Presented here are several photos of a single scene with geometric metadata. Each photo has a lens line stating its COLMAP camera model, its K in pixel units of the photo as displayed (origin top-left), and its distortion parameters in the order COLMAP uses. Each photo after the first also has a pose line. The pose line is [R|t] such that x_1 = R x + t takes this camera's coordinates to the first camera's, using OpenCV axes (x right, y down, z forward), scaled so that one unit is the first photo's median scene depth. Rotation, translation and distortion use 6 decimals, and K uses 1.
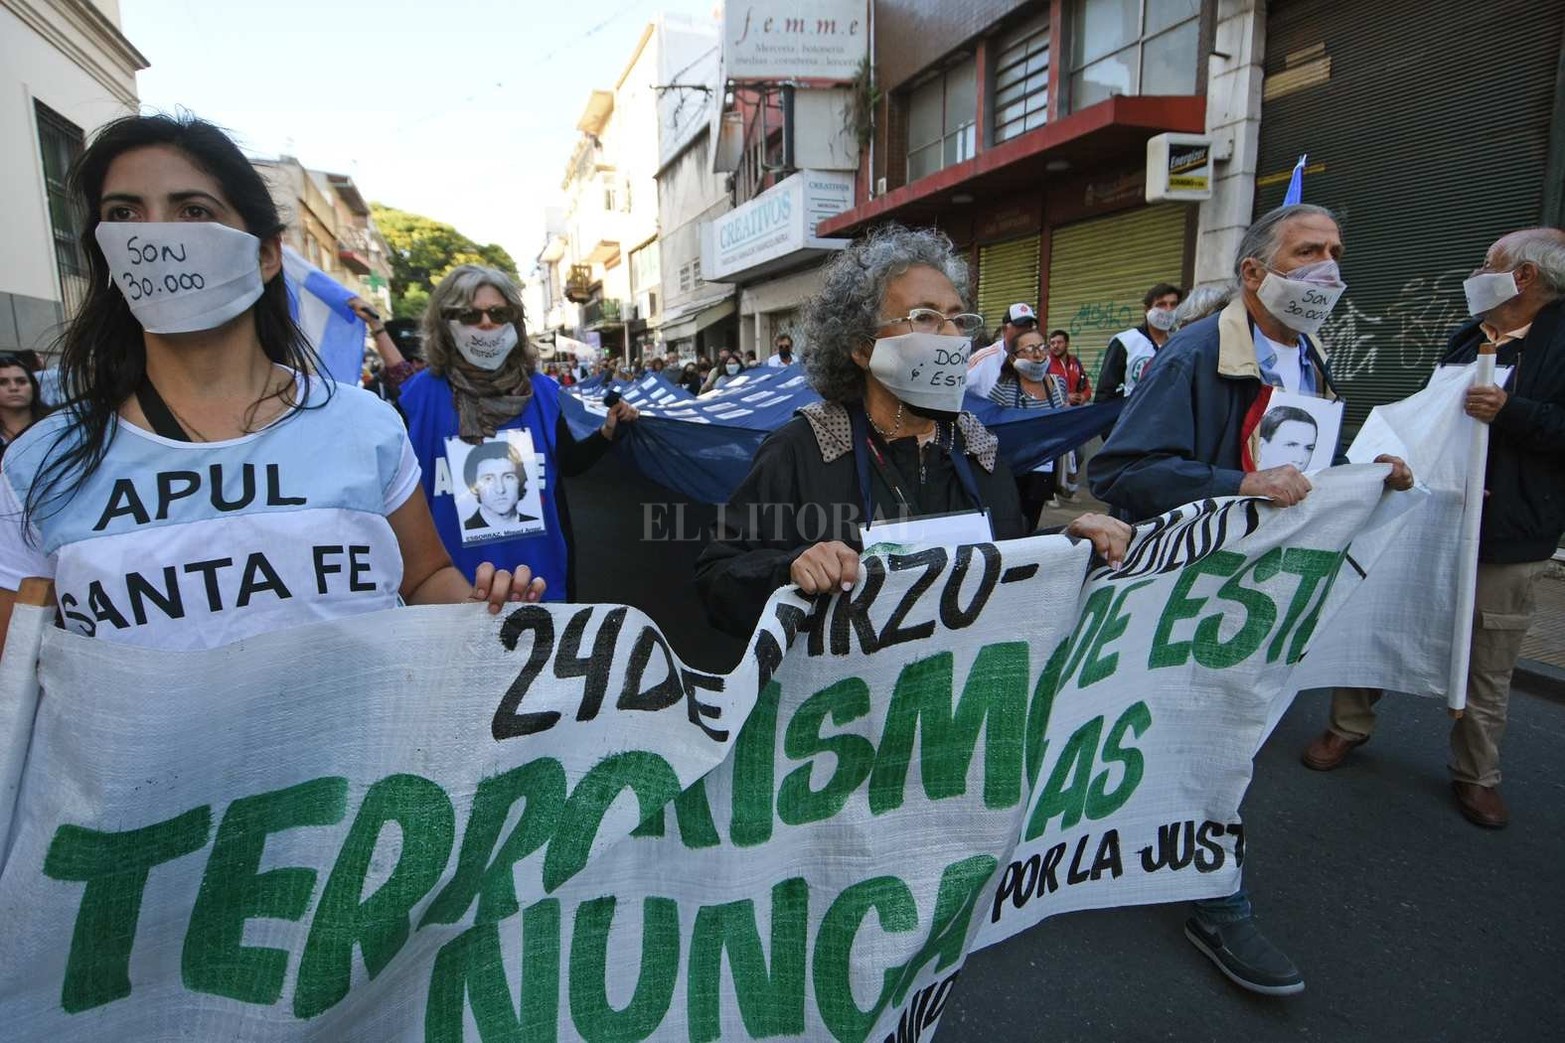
lens RADIAL K [[791.1, 0, 782.5], [0, 791.1, 521.5], [0, 0, 1]] dist [0.002487, -0.000580]
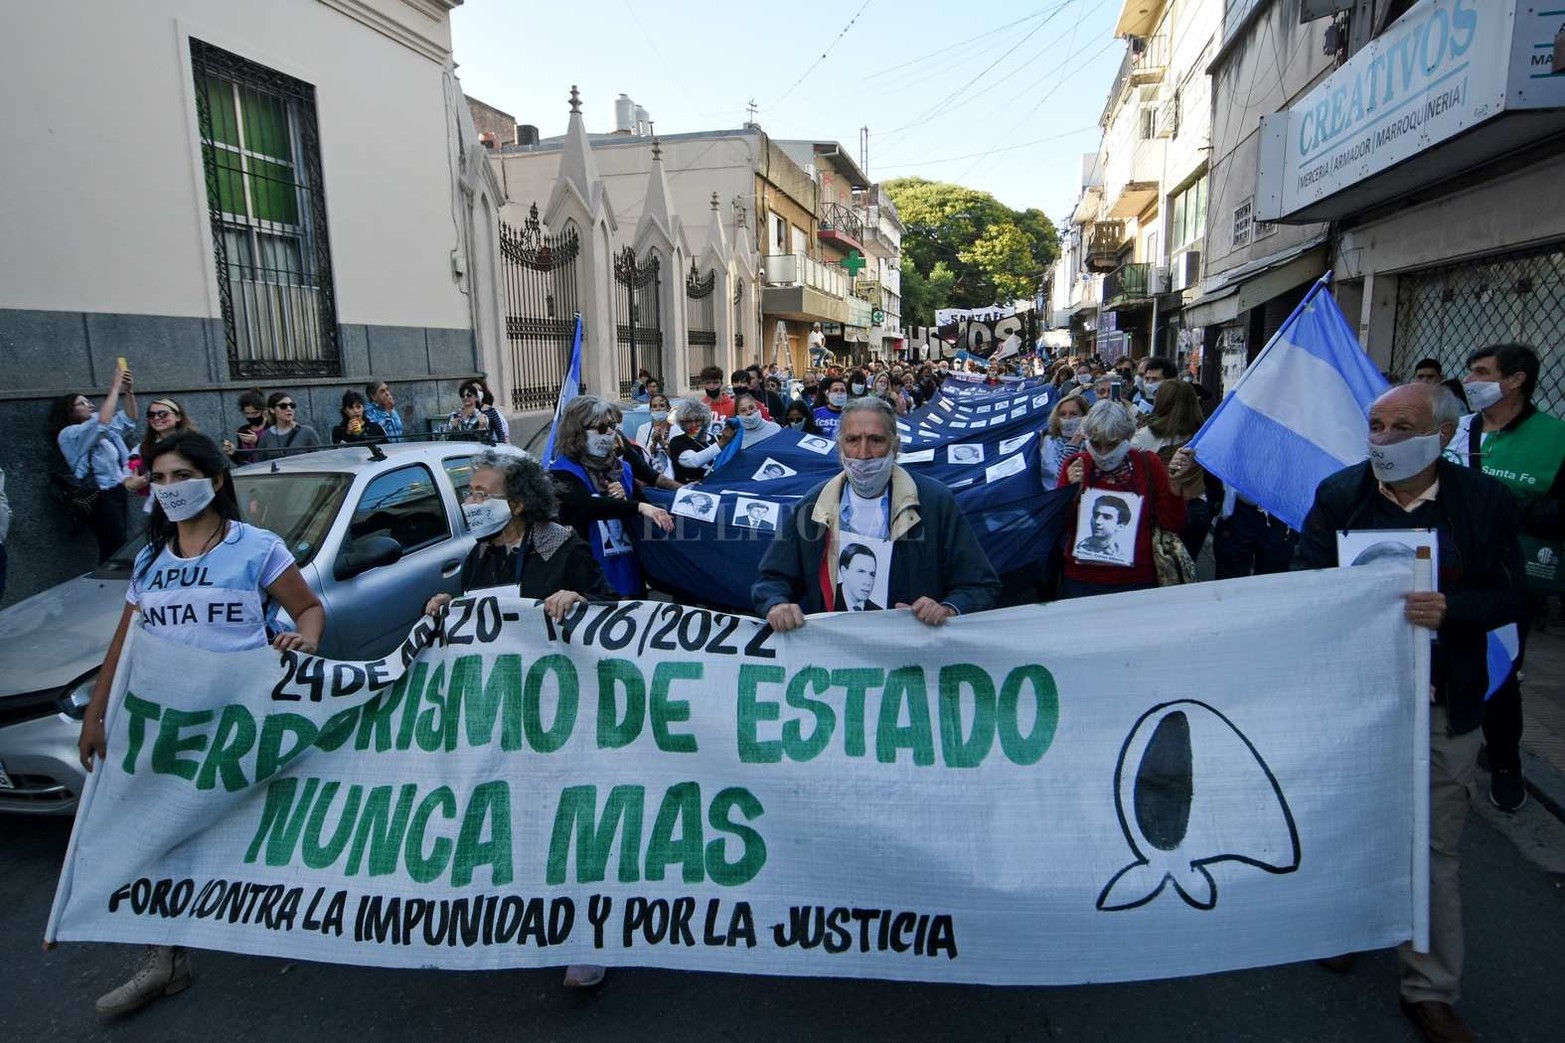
lens RADIAL K [[898.4, 0, 782.5], [0, 898.4, 521.5], [0, 0, 1]] dist [0.000187, -0.002791]
pose [[0.818466, 0.097734, -0.566181, 0.001930], [-0.099213, 0.994664, 0.028277, -0.052469], [0.565924, 0.033029, 0.823795, 0.195902]]
